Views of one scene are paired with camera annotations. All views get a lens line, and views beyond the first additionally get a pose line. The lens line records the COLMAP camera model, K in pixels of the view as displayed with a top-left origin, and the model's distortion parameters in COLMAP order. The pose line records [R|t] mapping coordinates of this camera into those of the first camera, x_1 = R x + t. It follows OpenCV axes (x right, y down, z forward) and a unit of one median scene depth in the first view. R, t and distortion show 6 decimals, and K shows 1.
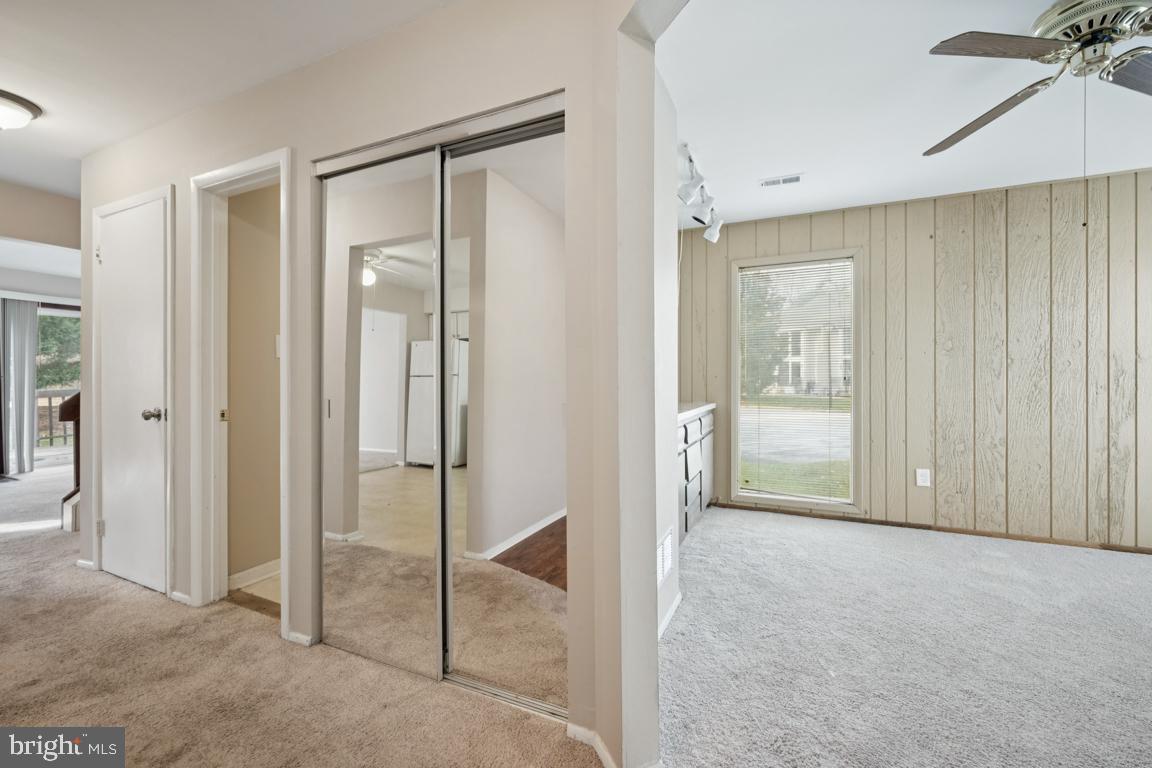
lens RADIAL K [[463.1, 0, 579.5], [0, 463.1, 371.9], [0, 0, 1]] dist [-0.000696, 0.000042]
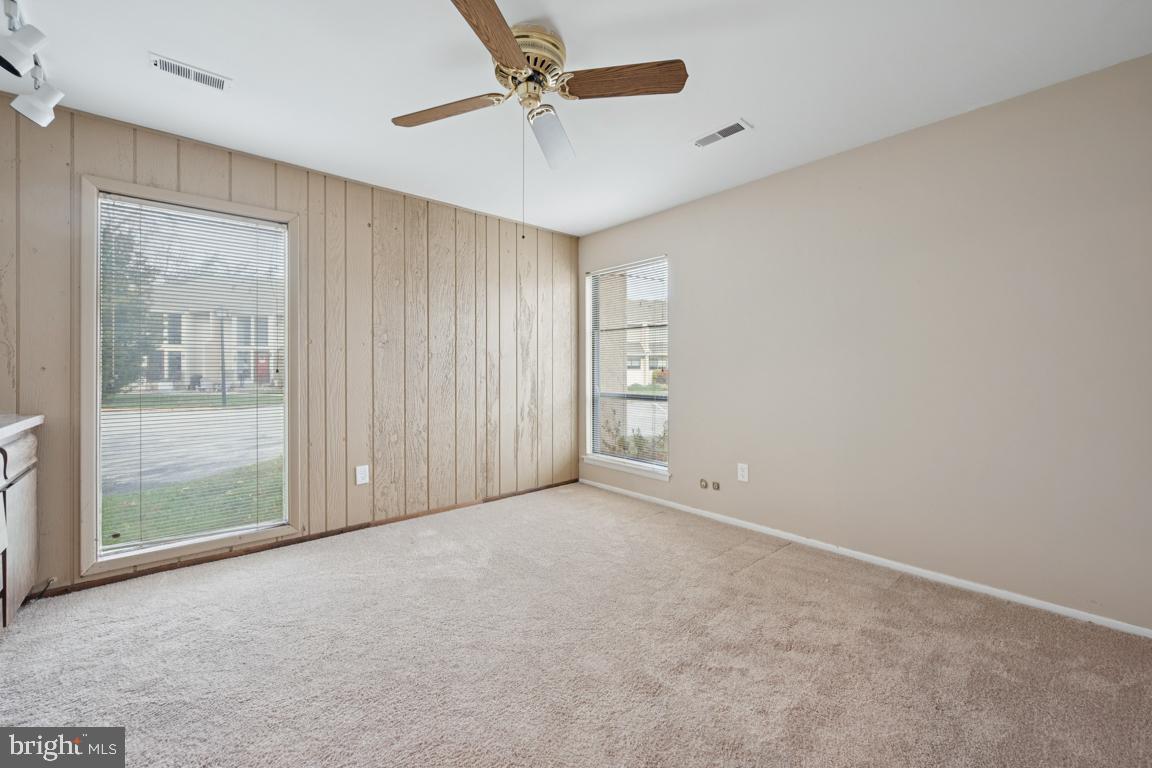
lens RADIAL K [[463.1, 0, 579.5], [0, 463.1, 371.9], [0, 0, 1]] dist [-0.000696, 0.000042]
pose [[0.398793, -0.003371, 0.917035, 0.046133], [-0.010300, 0.999914, 0.008155, 0.003895], [-0.916983, -0.012697, 0.398724, 0.214887]]
